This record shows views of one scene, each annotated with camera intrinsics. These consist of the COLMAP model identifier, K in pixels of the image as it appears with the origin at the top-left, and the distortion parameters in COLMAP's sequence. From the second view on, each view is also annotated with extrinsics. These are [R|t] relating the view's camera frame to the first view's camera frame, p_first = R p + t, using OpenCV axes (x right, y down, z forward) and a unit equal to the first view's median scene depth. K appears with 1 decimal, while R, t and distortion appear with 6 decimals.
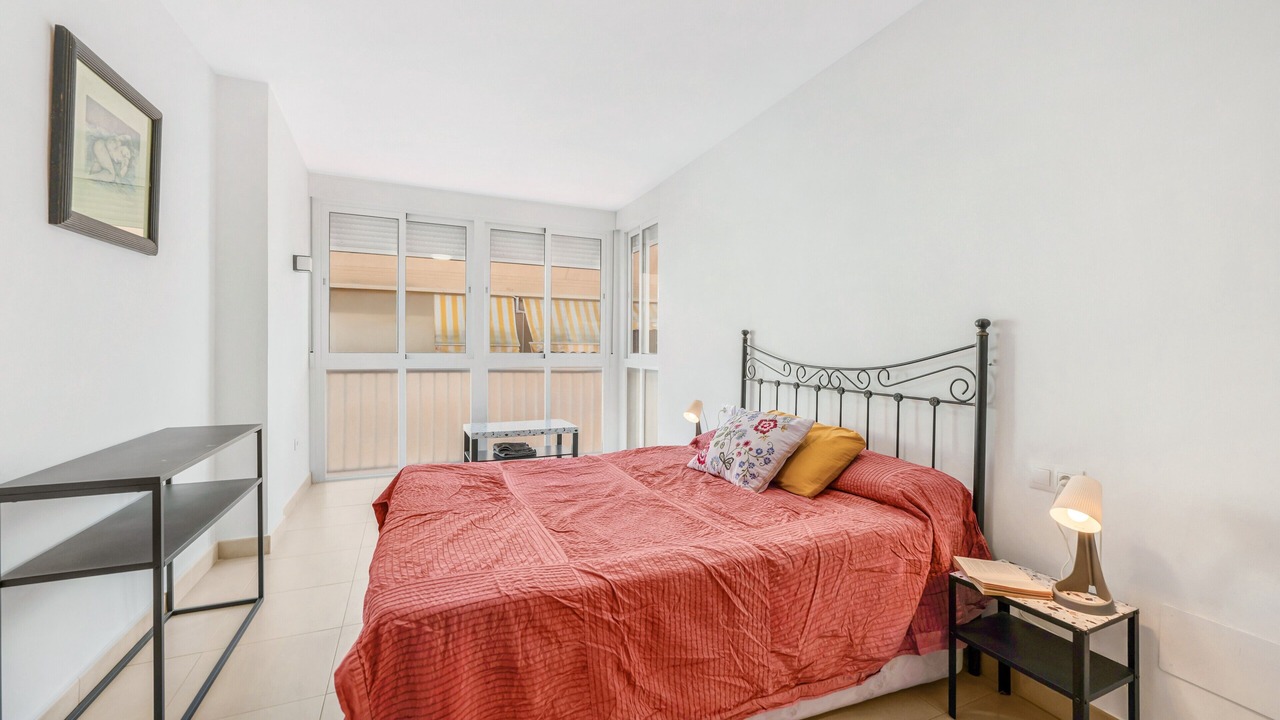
lens RADIAL K [[516.6, 0, 651.3], [0, 516.6, 353.0], [0, 0, 1]] dist [-0.000594, -0.000018]
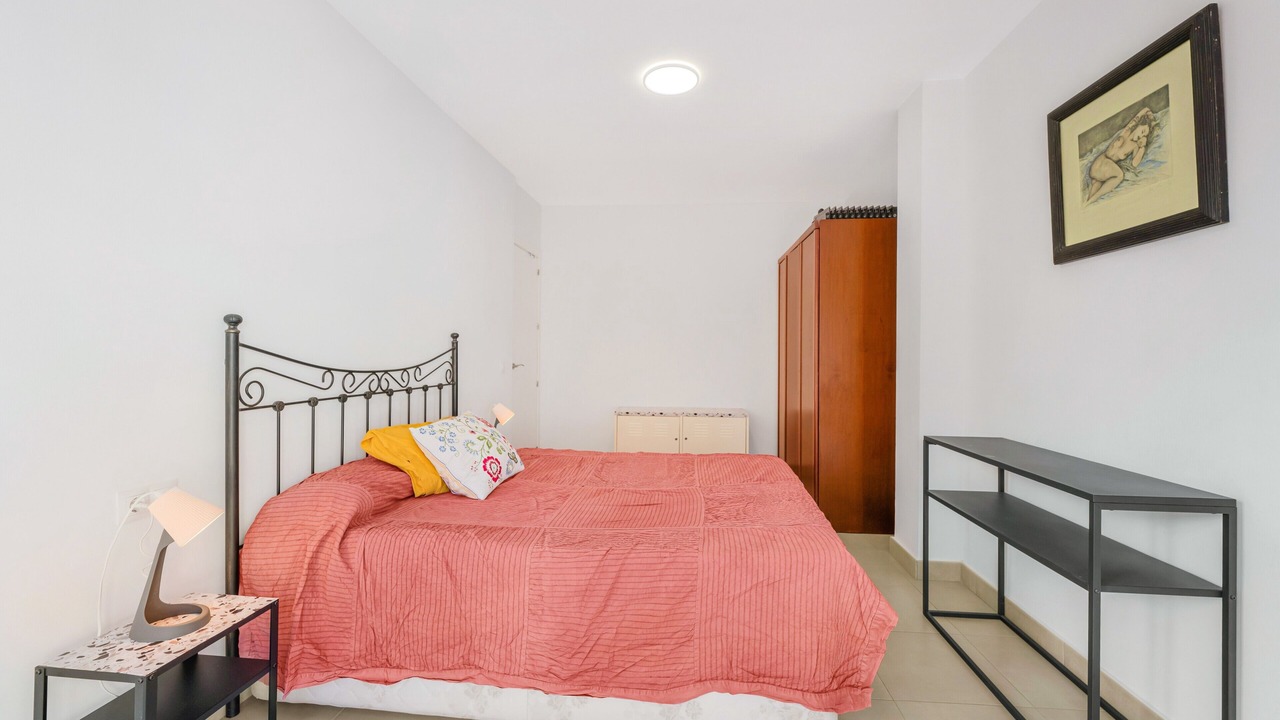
lens RADIAL K [[521.4, 0, 646.8], [0, 521.4, 351.7], [0, 0, 1]] dist [-0.000966, 0.000059]
pose [[-0.871655, -0.015620, 0.489870, -0.647539], [-0.010303, 0.999855, 0.013549, -0.028870], [-0.490011, 0.006763, -0.871690, 1.886720]]
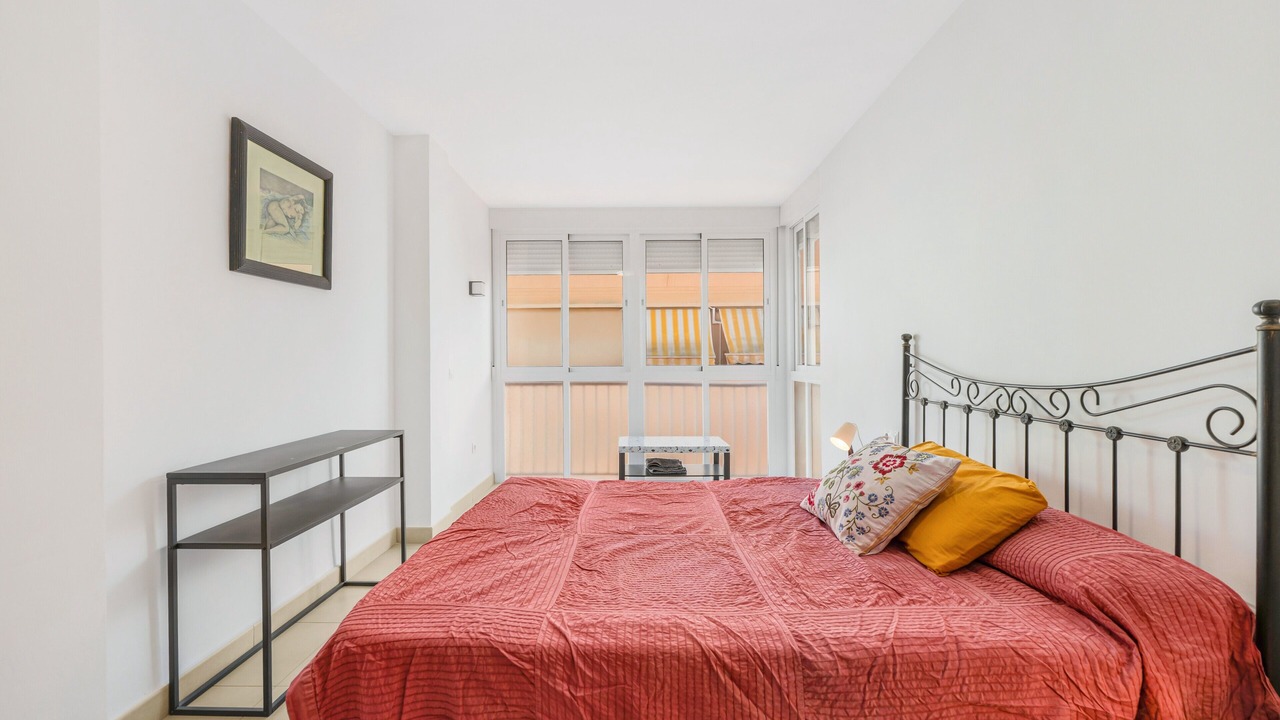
lens RADIAL K [[532.5, 0, 631.8], [0, 532.5, 355.9], [0, 0, 1]] dist [-0.000829, -0.000157]
pose [[0.902905, -0.014979, -0.429580, 0.229869], [0.008029, 0.999806, -0.017988, -0.001833], [0.429766, 0.012793, 0.902850, 0.162097]]
